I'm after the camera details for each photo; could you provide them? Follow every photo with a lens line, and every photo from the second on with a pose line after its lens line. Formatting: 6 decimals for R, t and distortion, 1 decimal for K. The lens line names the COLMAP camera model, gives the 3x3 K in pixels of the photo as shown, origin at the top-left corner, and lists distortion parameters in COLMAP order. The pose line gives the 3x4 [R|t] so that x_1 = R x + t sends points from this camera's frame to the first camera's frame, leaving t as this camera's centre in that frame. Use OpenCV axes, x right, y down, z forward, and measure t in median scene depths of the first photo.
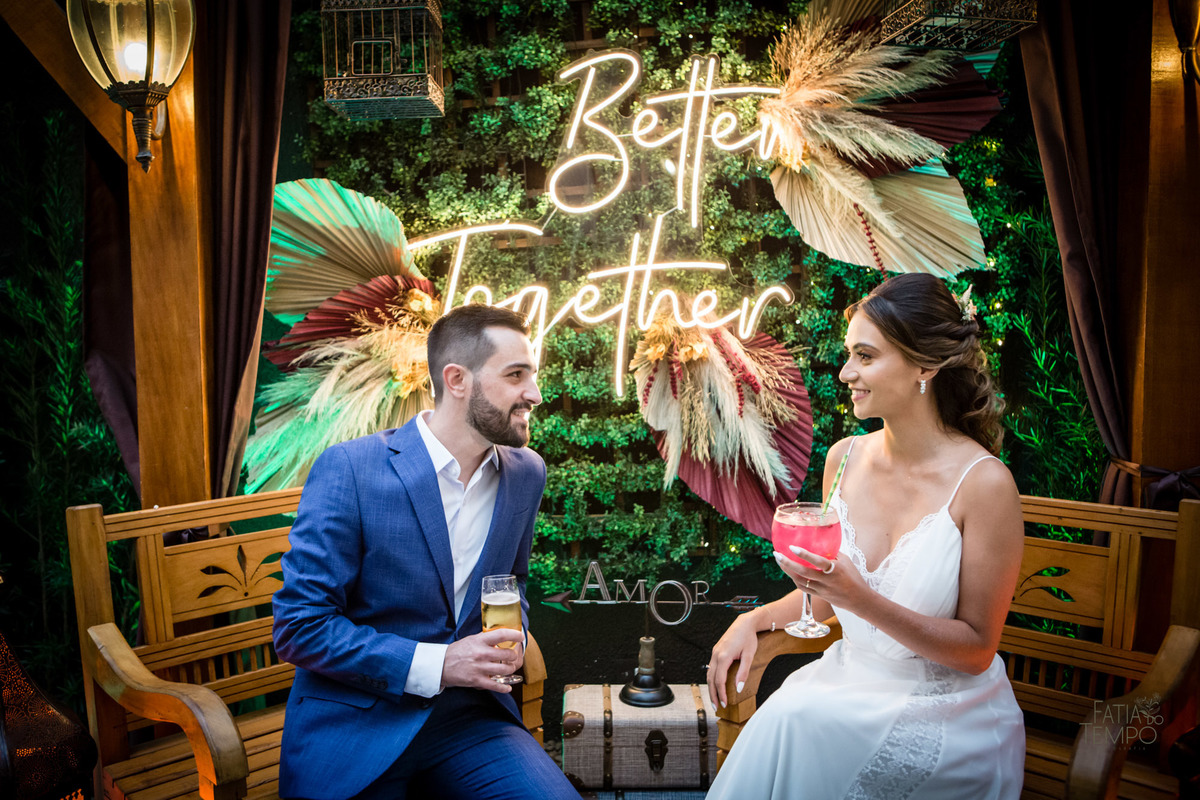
lens RADIAL K [[1059.5, 0, 600.0], [0, 1059.5, 400.0], [0, 0, 1]] dist [-0.094388, 0.099486]
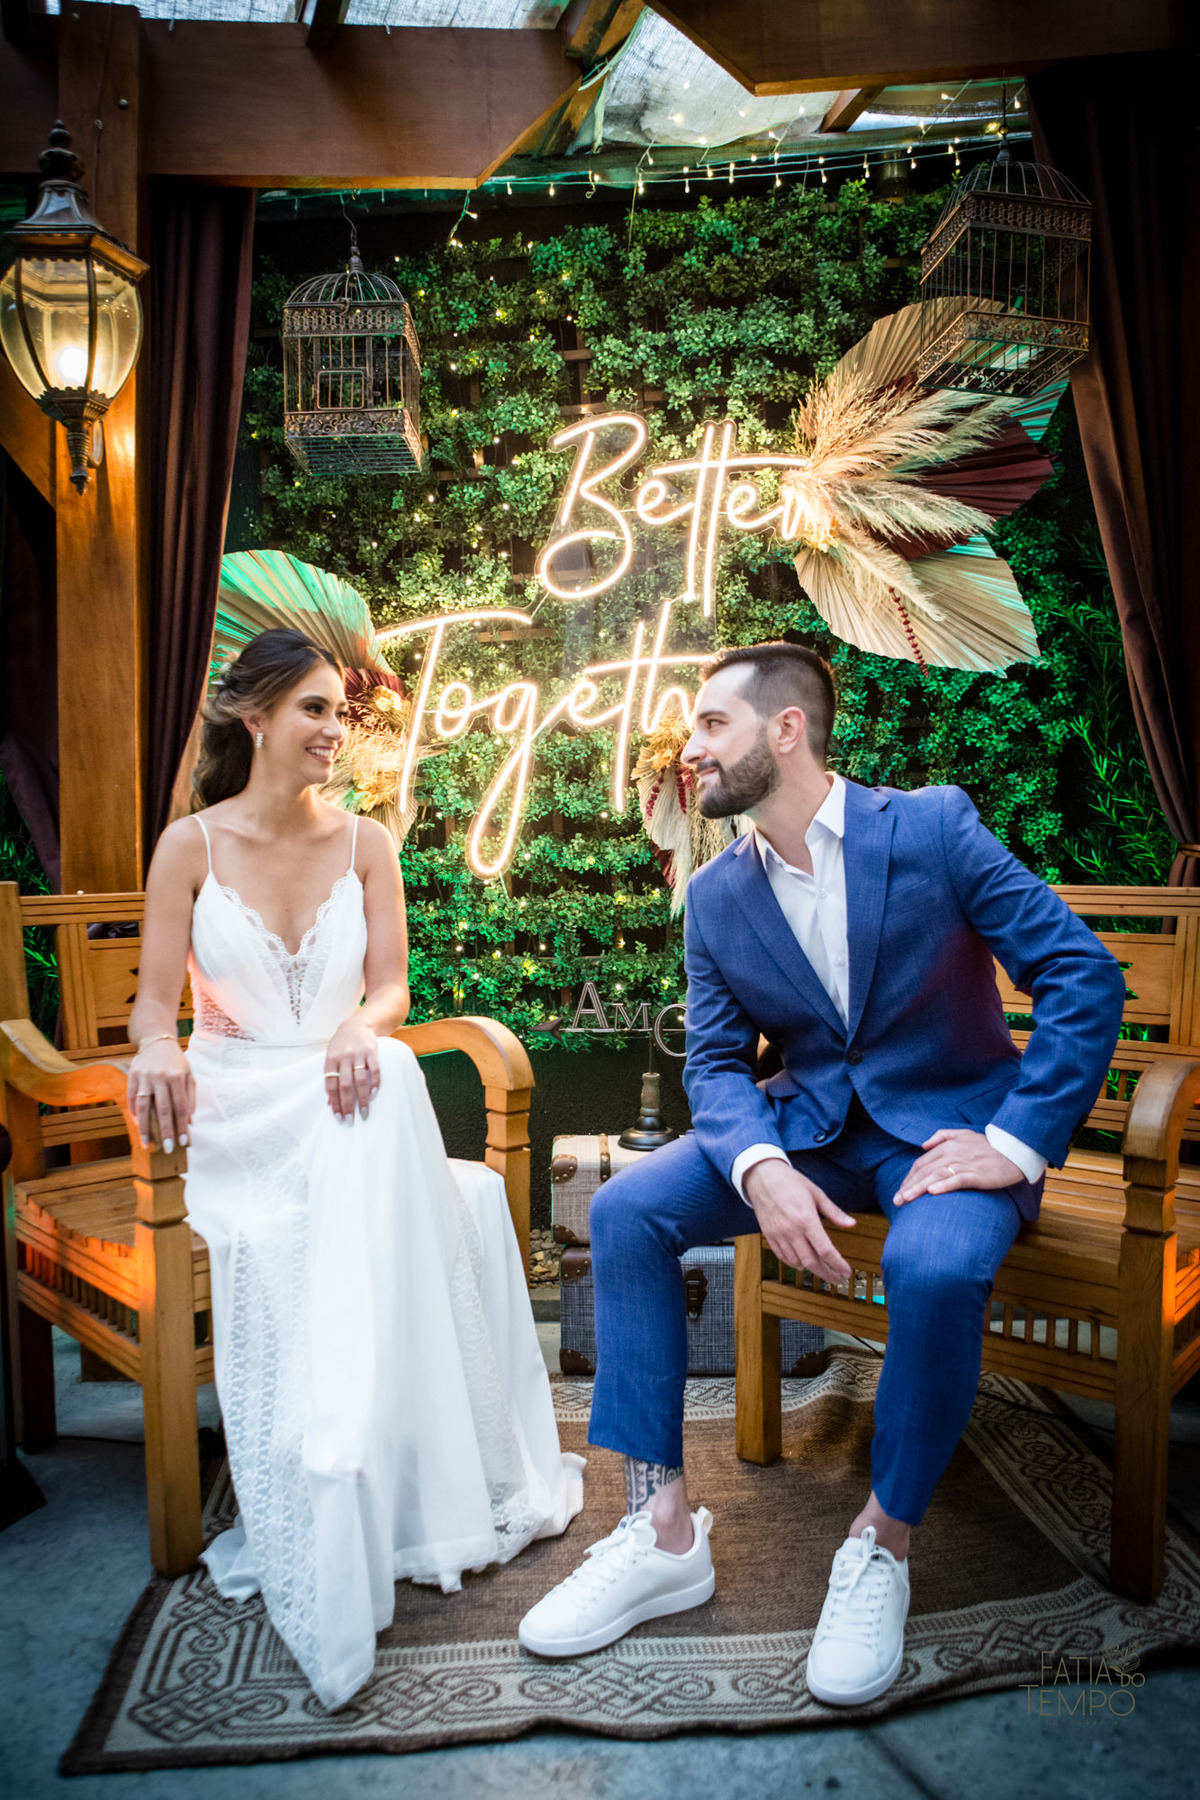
lens RADIAL K [[1283.3, 0, 636.0], [0, 1283.3, 949.7], [0, 0, 1]] dist [-0.111330, 0.071068]
pose [[0.999342, 0.005825, 0.035792, -0.004655], [-0.005031, 0.999740, -0.022226, 0.133786], [-0.035912, 0.022031, 0.999112, -0.037409]]
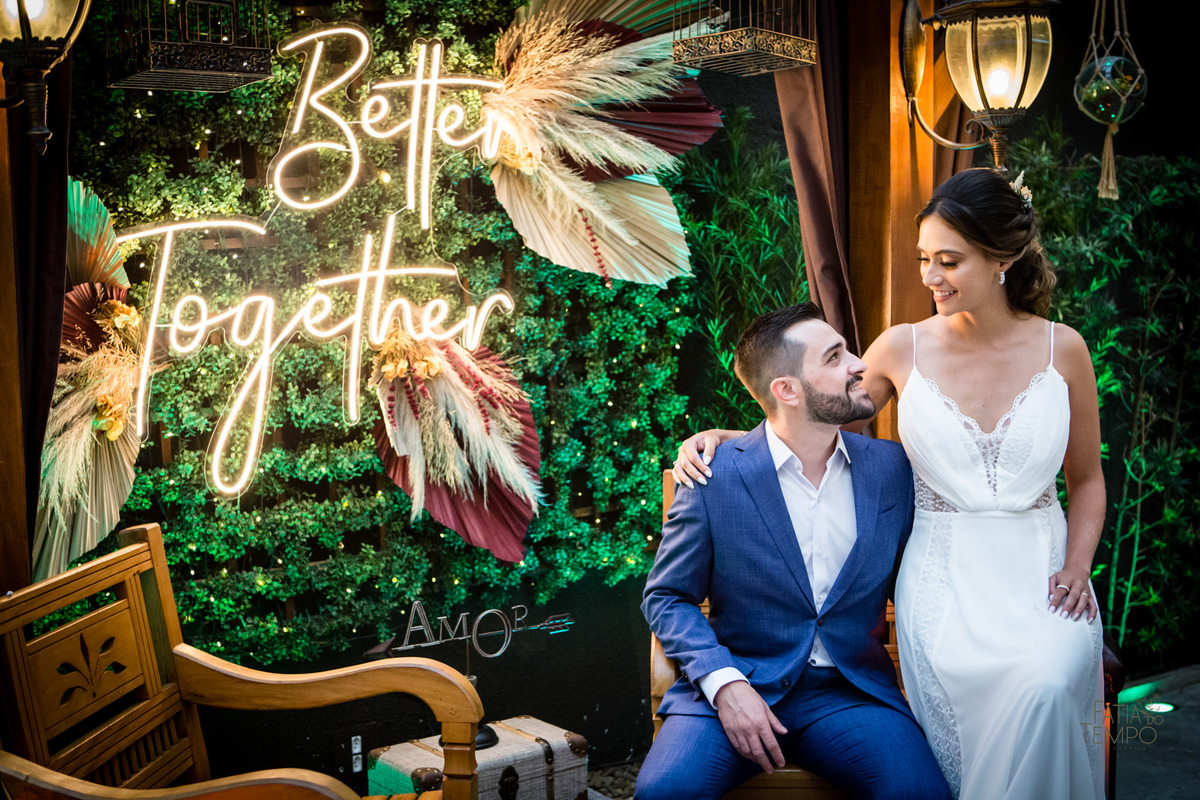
lens RADIAL K [[1495.1, 0, 599.4], [0, 1495.1, 425.8], [0, 0, 1]] dist [-0.012342, -0.006374]
pose [[0.778020, -0.060965, 0.625274, -0.606035], [0.064161, 0.997787, 0.017452, -0.008098], [-0.624954, 0.026540, 0.780210, -0.090227]]
